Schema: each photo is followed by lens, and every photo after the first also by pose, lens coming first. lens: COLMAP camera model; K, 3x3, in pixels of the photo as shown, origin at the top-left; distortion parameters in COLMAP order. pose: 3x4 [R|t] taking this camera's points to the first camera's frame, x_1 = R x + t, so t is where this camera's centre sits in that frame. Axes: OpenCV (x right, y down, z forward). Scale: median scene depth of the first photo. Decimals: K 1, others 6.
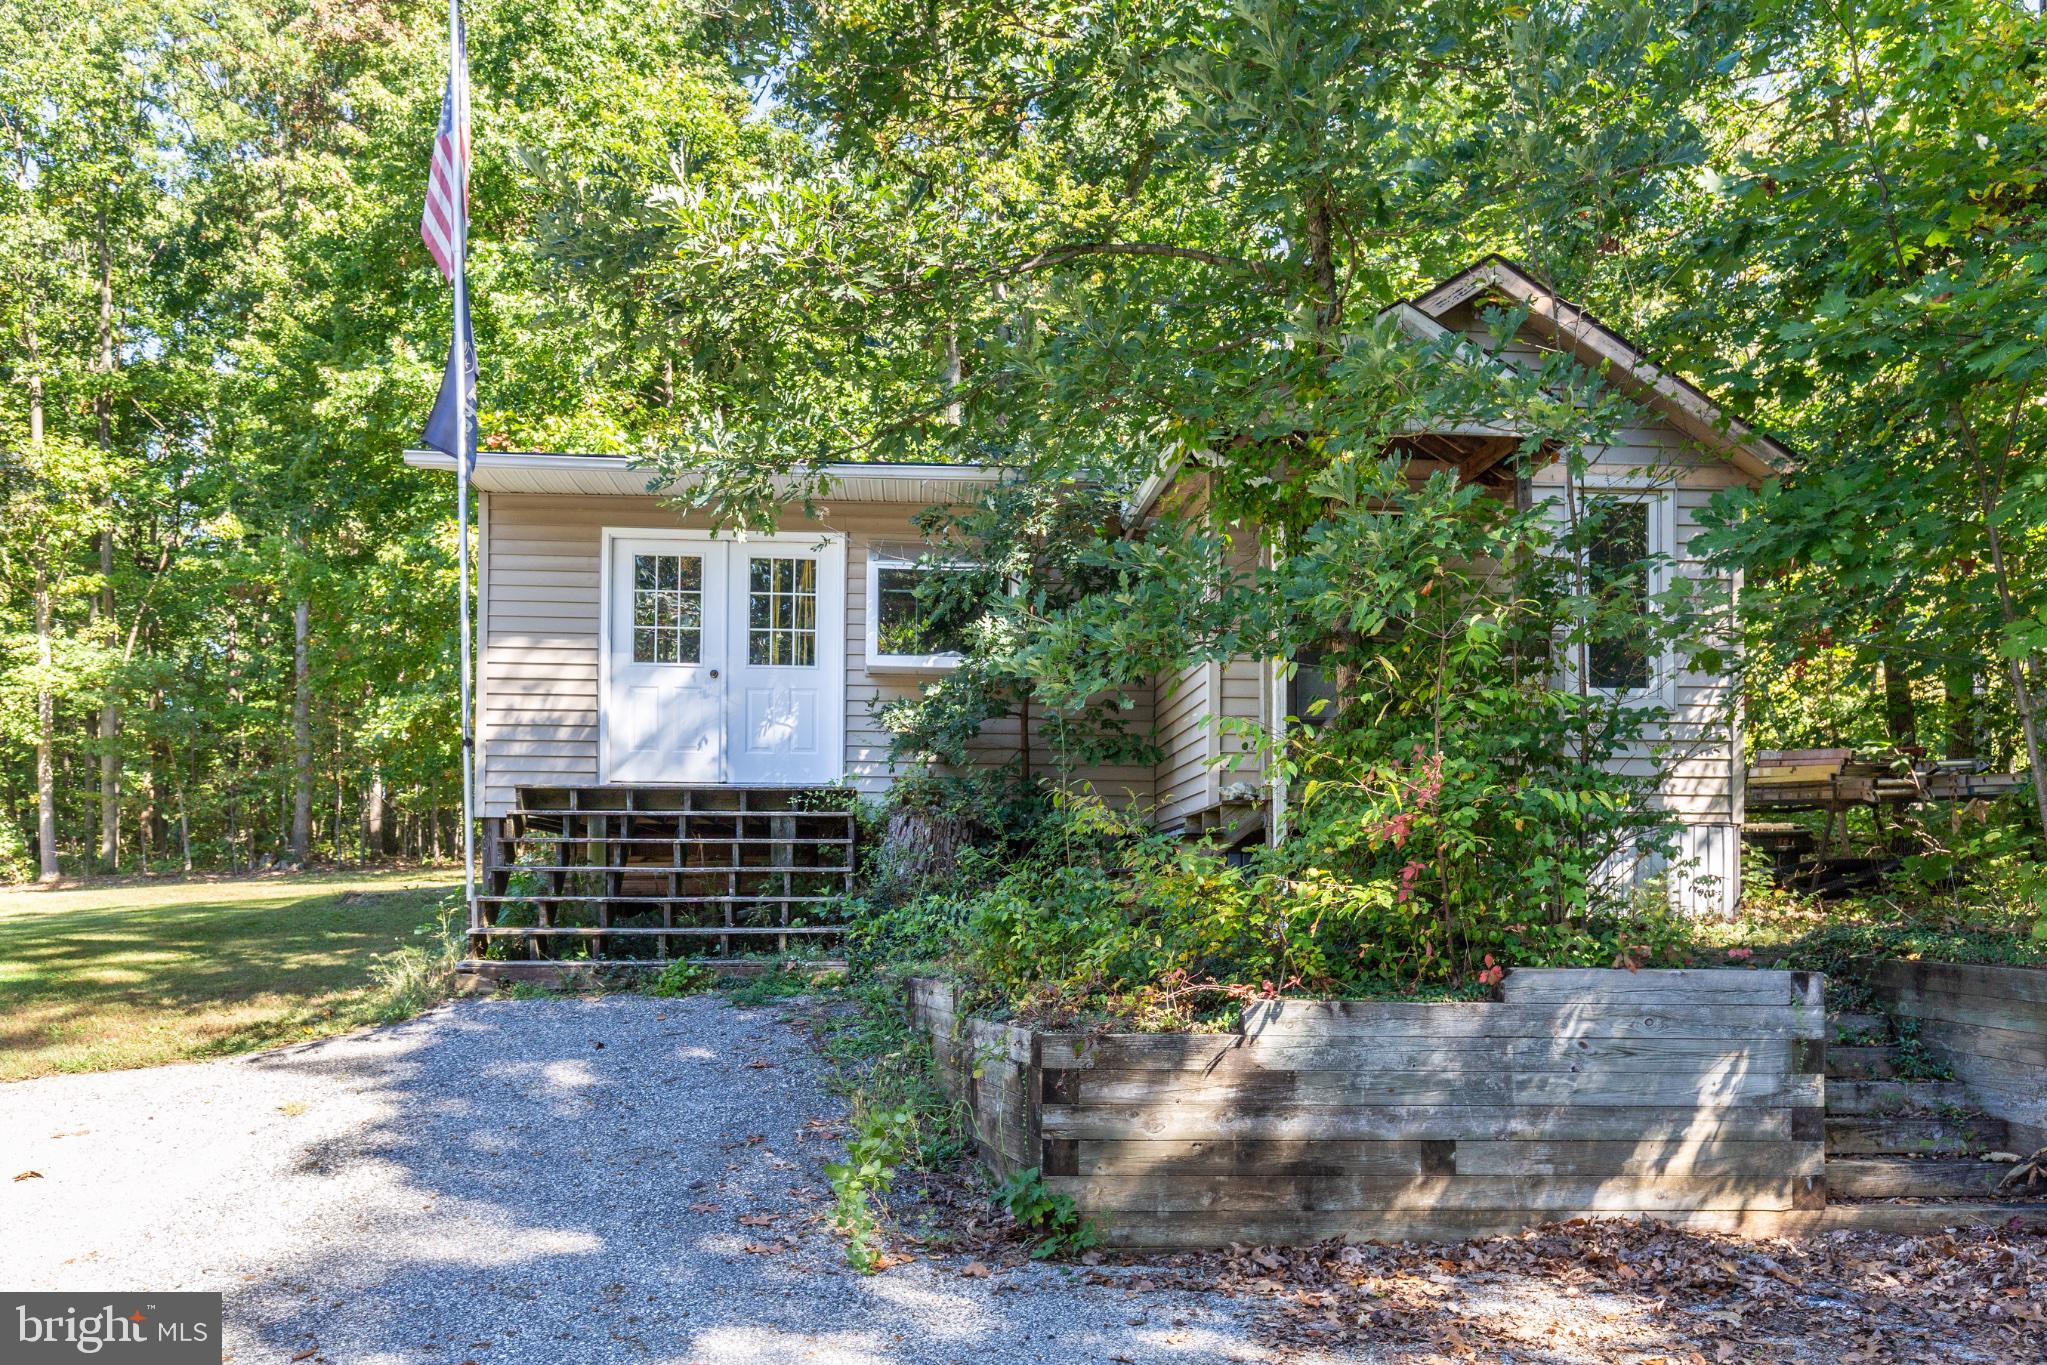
lens RADIAL K [[1533.5, 0, 1023.5], [0, 1533.5, 682.5], [0, 0, 1]] dist [0.024384, 0.000006]
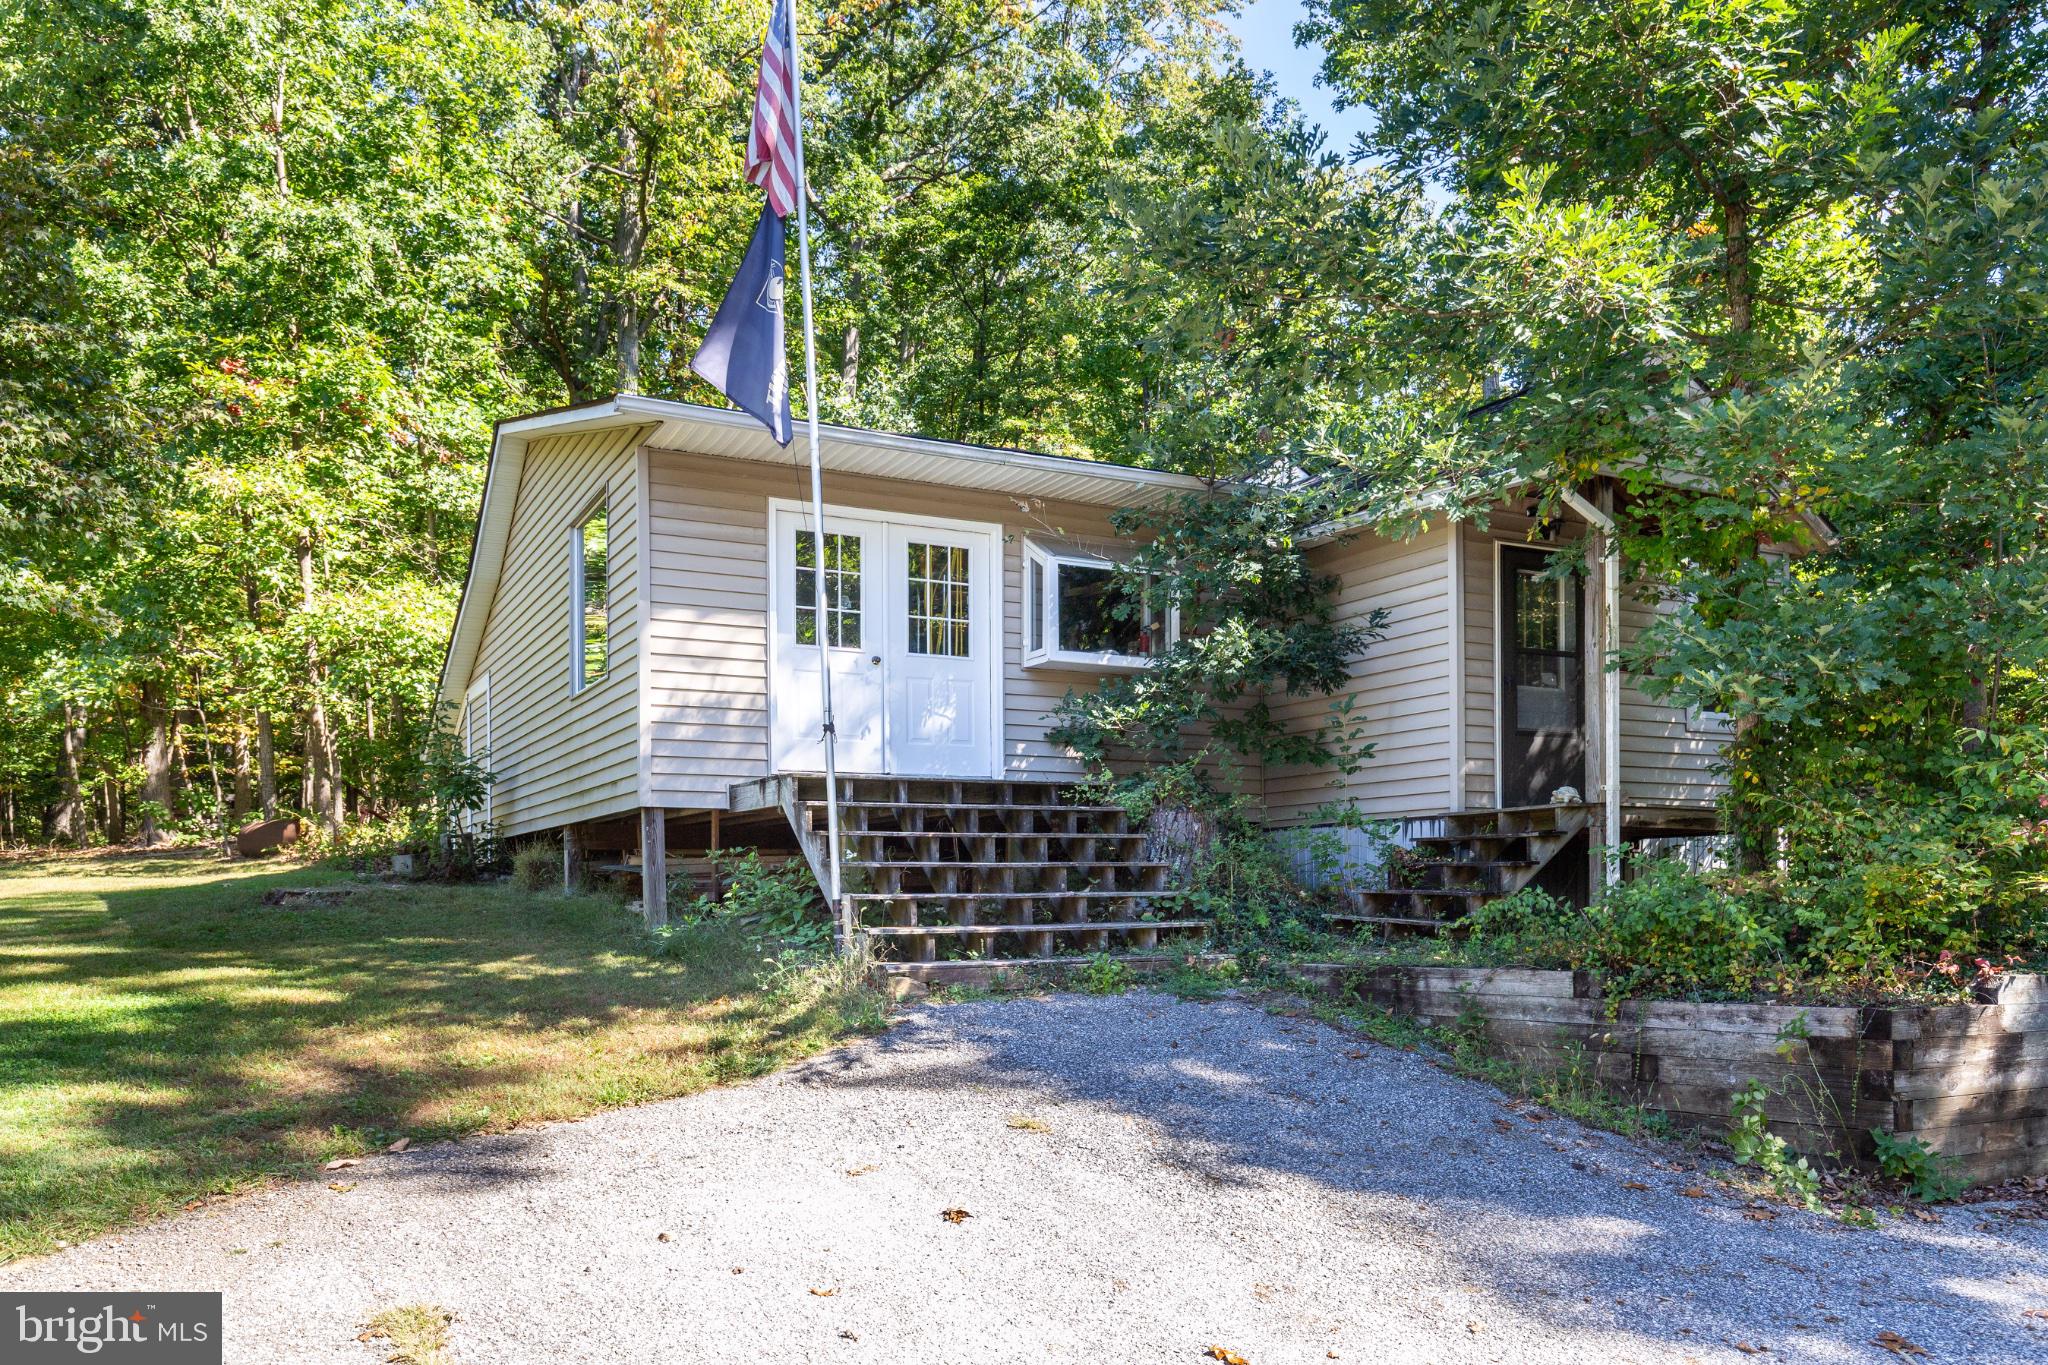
lens RADIAL K [[1487.1, 0, 1023.8], [0, 1487.1, 706.9], [0, 0, 1]] dist [0.005130, 0.001558]
pose [[0.923934, 0.036346, 0.380822, -0.479836], [-0.044170, 0.998954, 0.011823, 0.008552], [-0.379994, -0.027745, 0.924573, 0.105521]]
